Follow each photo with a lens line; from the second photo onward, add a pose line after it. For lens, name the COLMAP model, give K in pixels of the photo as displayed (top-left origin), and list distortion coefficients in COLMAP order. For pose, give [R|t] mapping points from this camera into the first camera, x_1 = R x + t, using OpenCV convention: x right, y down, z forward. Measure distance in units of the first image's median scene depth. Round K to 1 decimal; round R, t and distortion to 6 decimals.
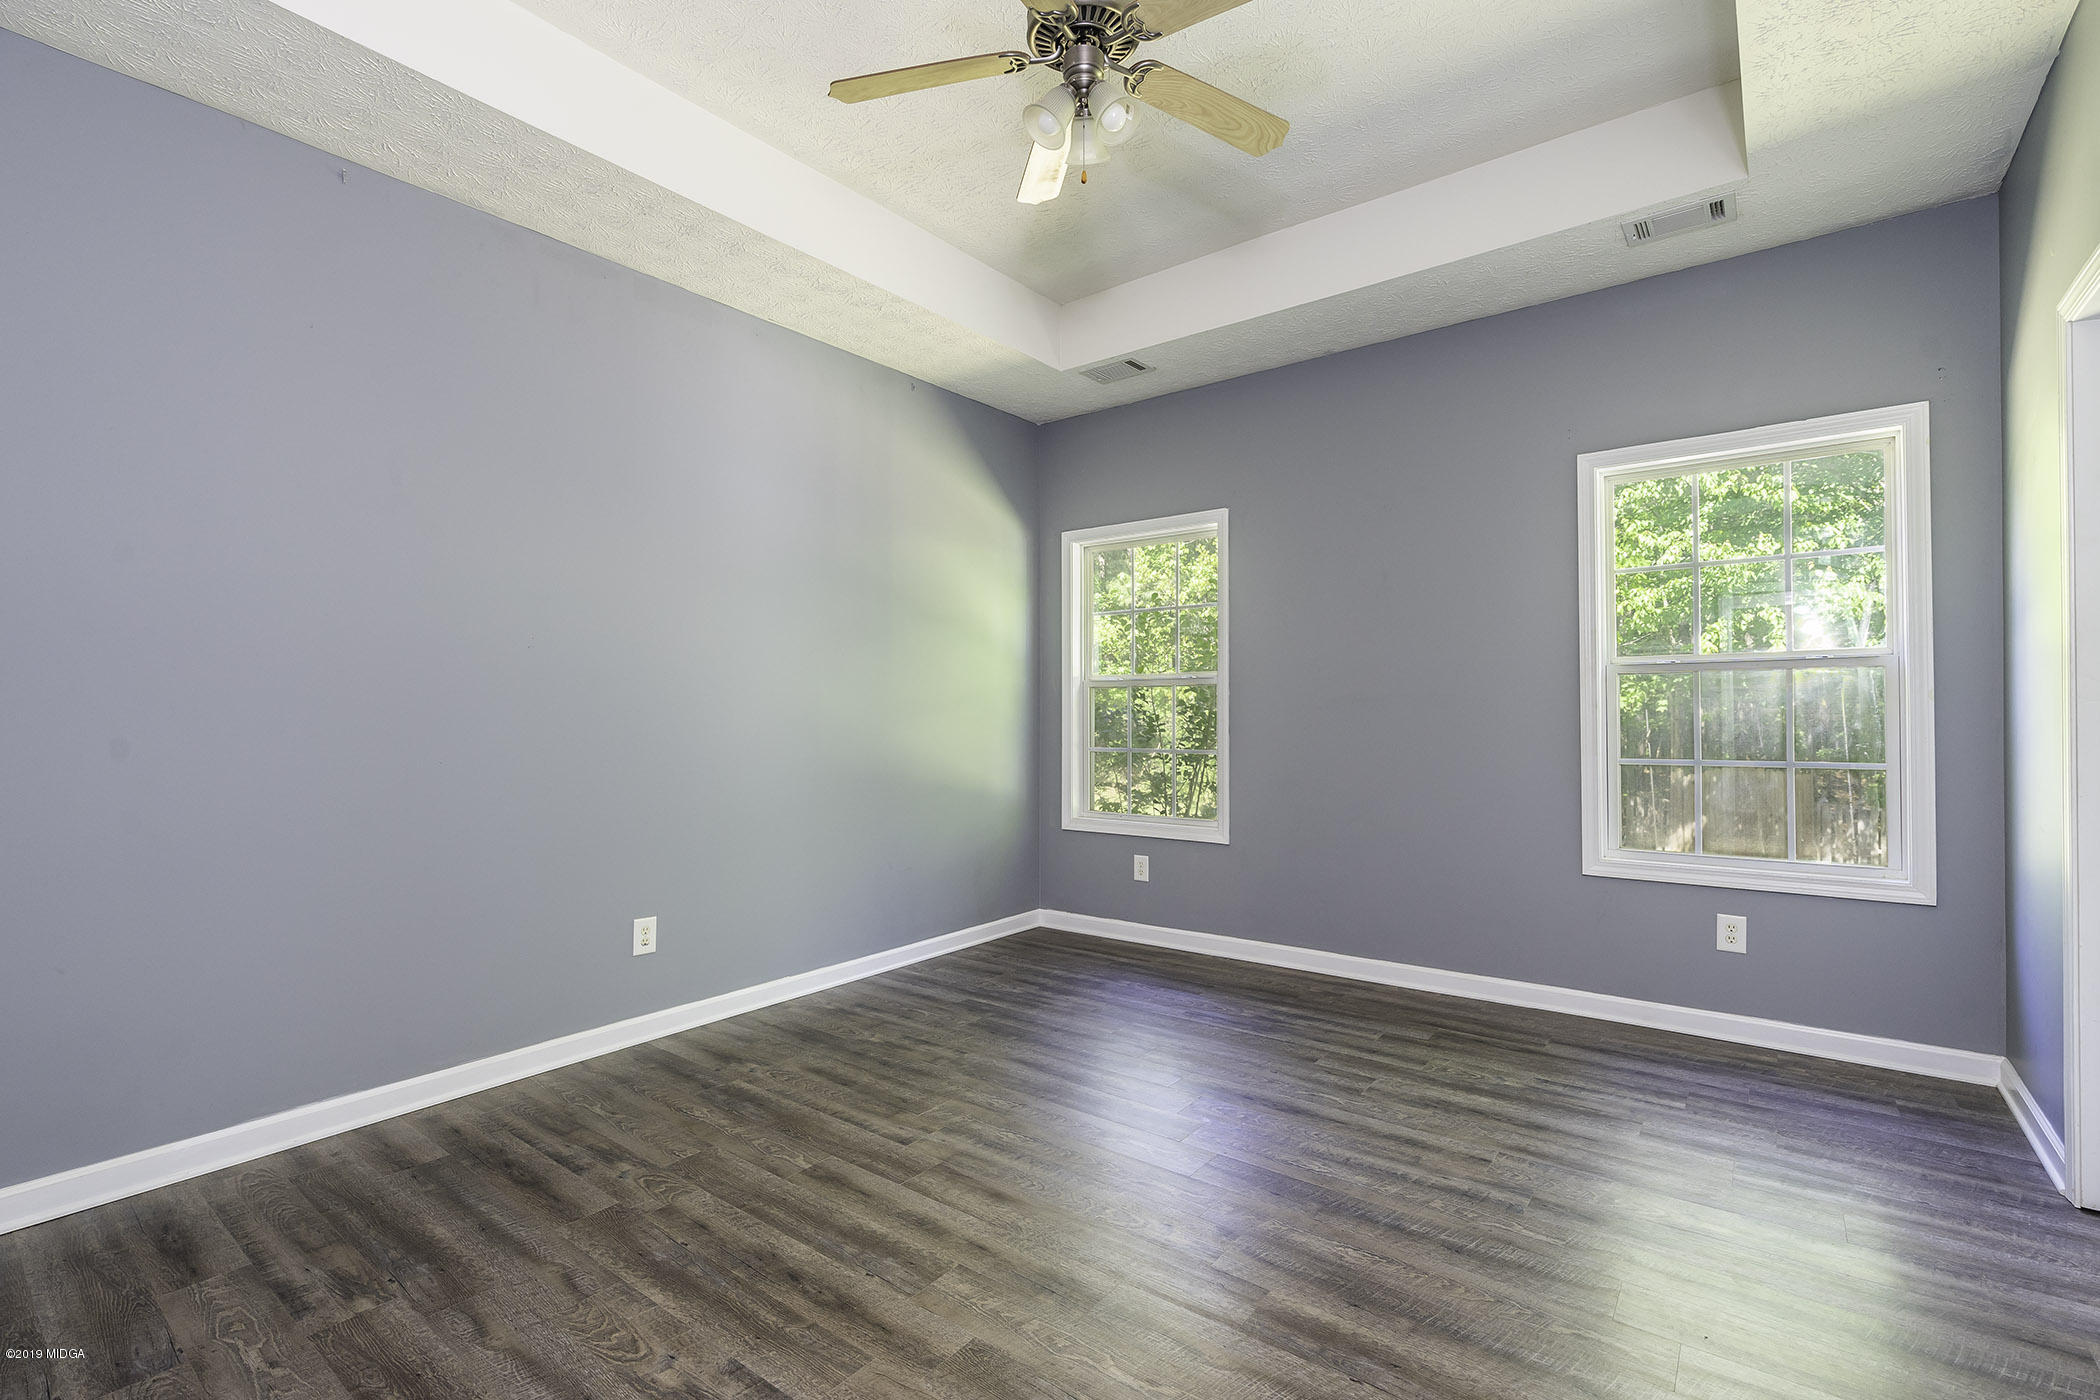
lens RADIAL K [[951.5, 0, 1050.0], [0, 951.5, 706.9], [0, 0, 1]] dist [-0.004166, 0.001882]
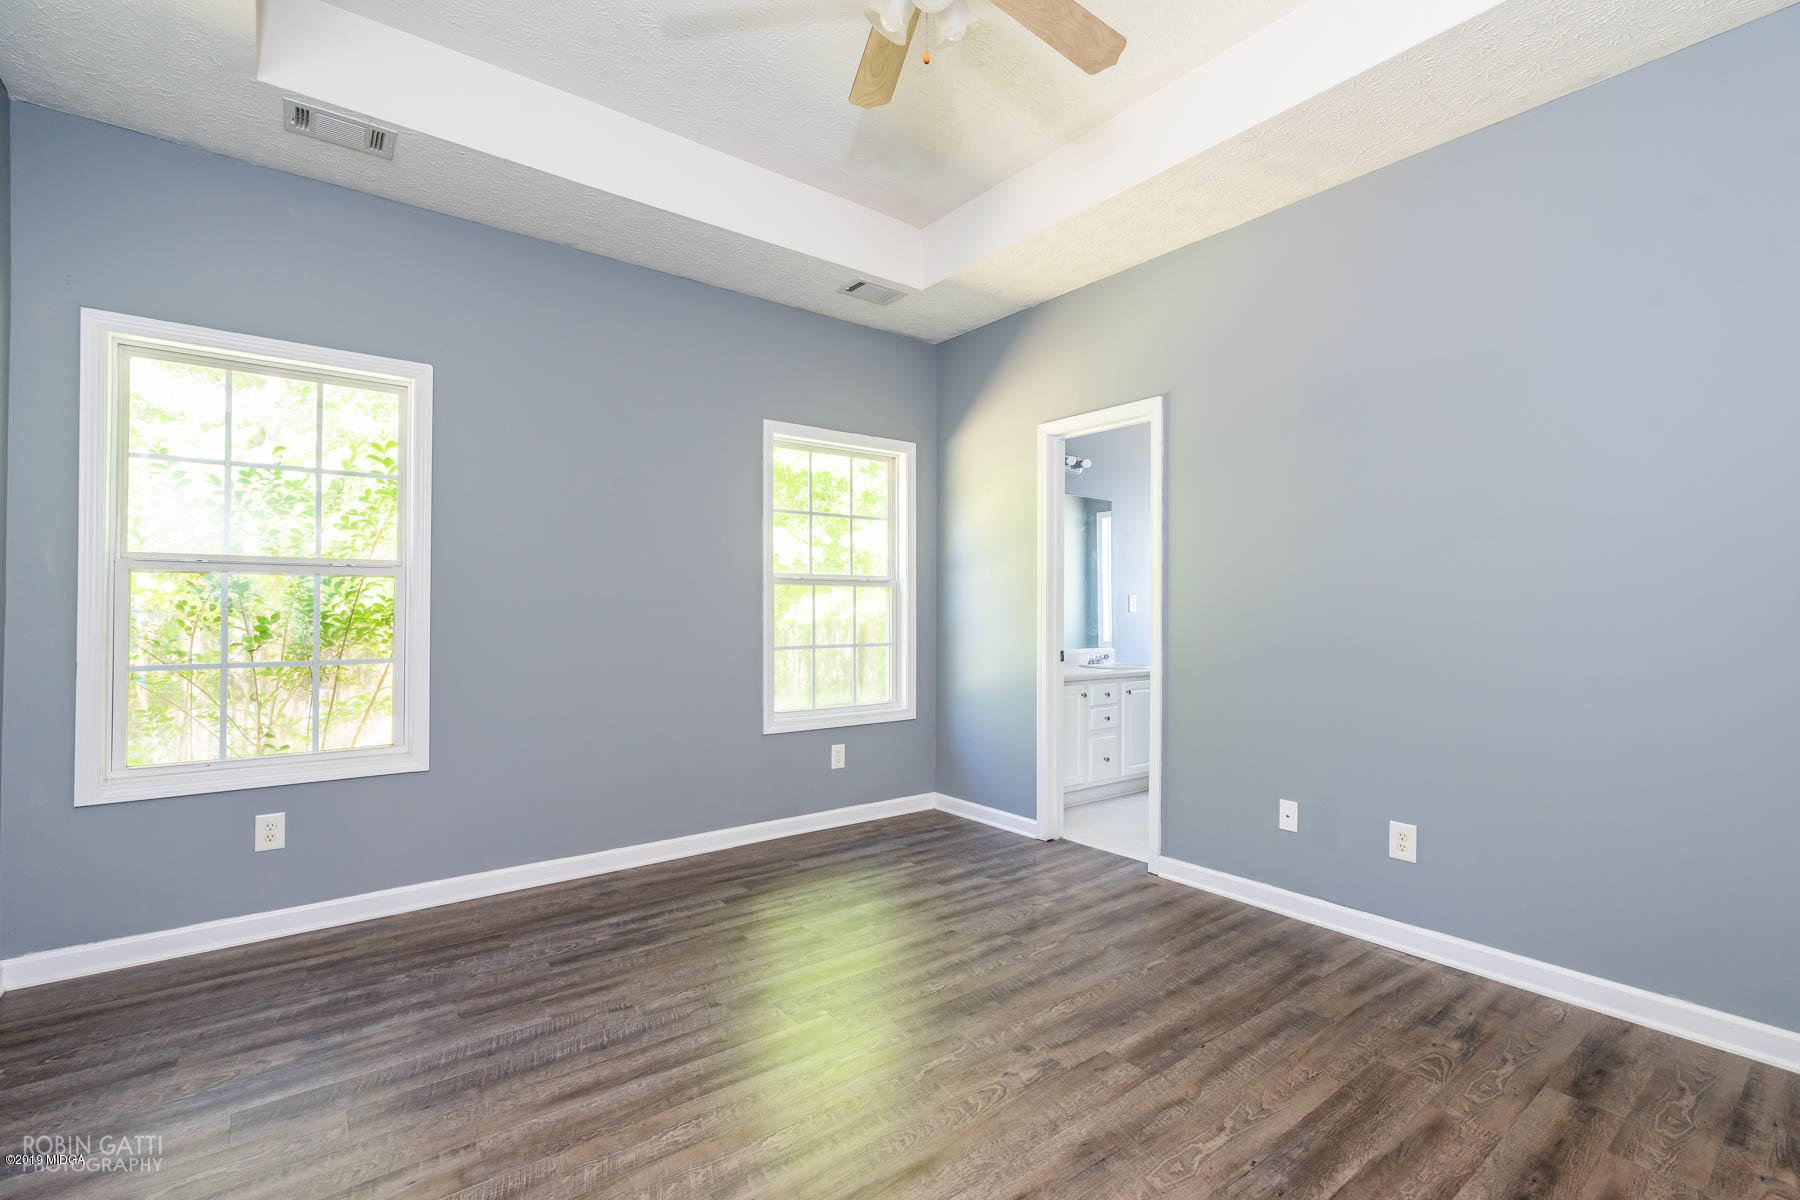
lens RADIAL K [[815.6, 0, 900.0], [0, 815.6, 605.9], [0, 0, 1]] dist [-0.004166, 0.001882]
pose [[0.238271, 0.012560, 0.971118, -0.532849], [-0.009771, 0.999897, -0.010535, 0.006533], [-0.971150, -0.006979, 0.238369, 0.571497]]
